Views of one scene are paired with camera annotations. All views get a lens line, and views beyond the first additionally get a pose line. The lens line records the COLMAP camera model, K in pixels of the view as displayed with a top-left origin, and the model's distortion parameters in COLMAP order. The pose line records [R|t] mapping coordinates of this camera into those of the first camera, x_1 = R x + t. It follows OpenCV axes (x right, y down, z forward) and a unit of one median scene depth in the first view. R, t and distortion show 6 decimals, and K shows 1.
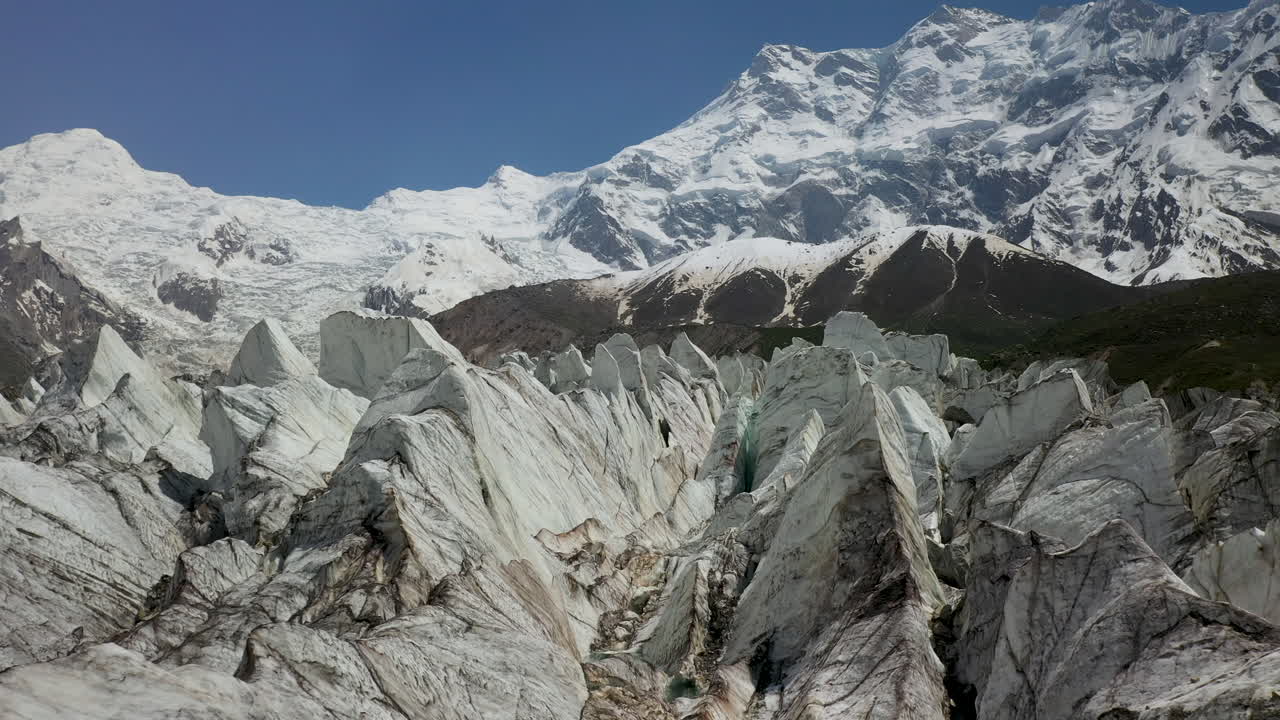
lens RADIAL K [[1027.1, 0, 637.4], [0, 1027.1, 361.3], [0, 0, 1]] dist [0.001288, 0.004000]
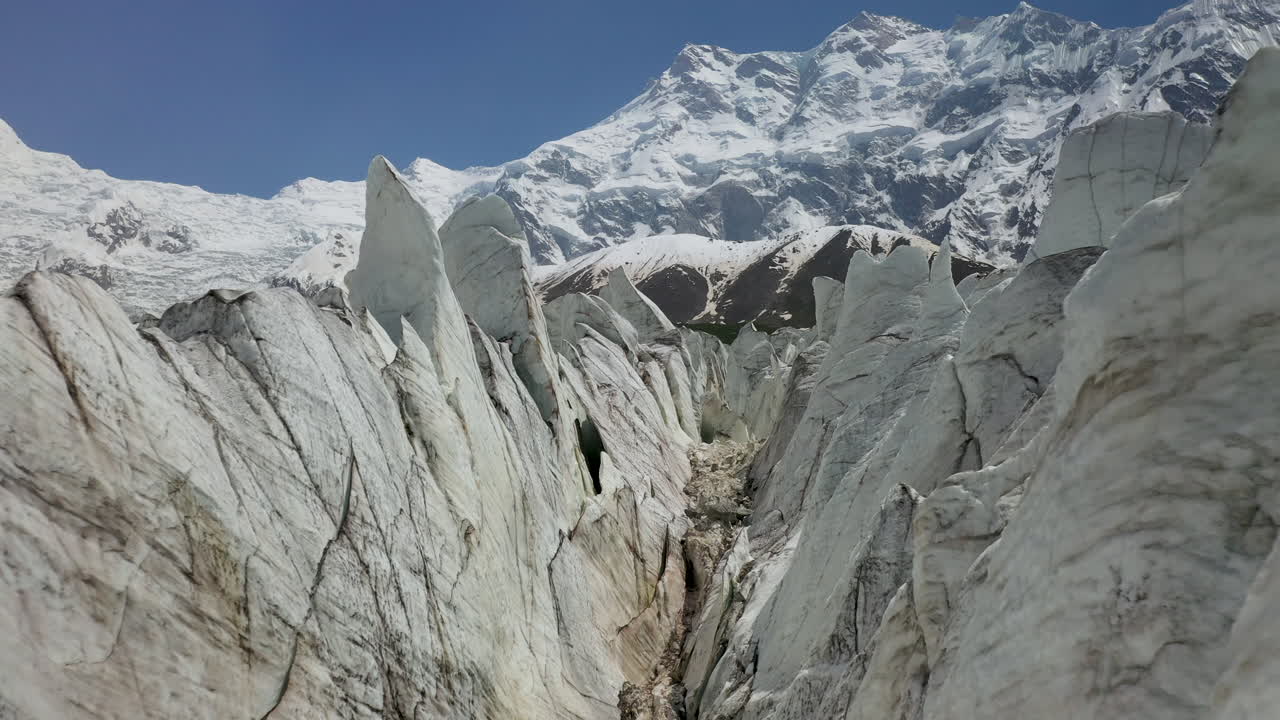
lens RADIAL K [[1027.1, 0, 642.7], [0, 1027.1, 355.9], [0, 0, 1]] dist [0.001288, 0.004000]
pose [[0.996154, 0.015409, 0.086255, 0.000366], [-0.014915, 0.999868, -0.006366, 0.001054], [-0.086342, 0.005055, 0.996253, 0.018395]]
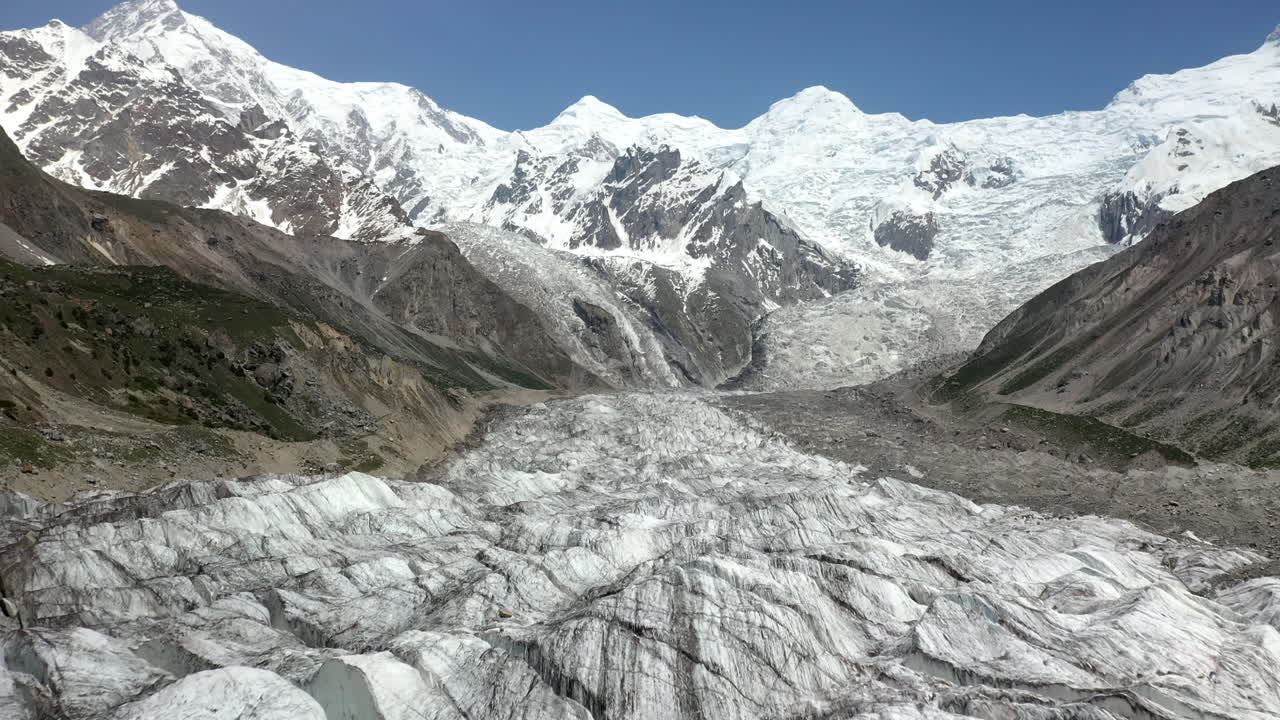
lens RADIAL K [[1027.1, 0, 642.2], [0, 1027.1, 360.3], [0, 0, 1]] dist [0.001288, 0.004000]
pose [[0.755466, -0.052146, -0.653109, -0.006812], [0.096378, 0.994829, 0.032052, -0.002311], [0.648060, -0.087159, 0.756585, 0.114136]]
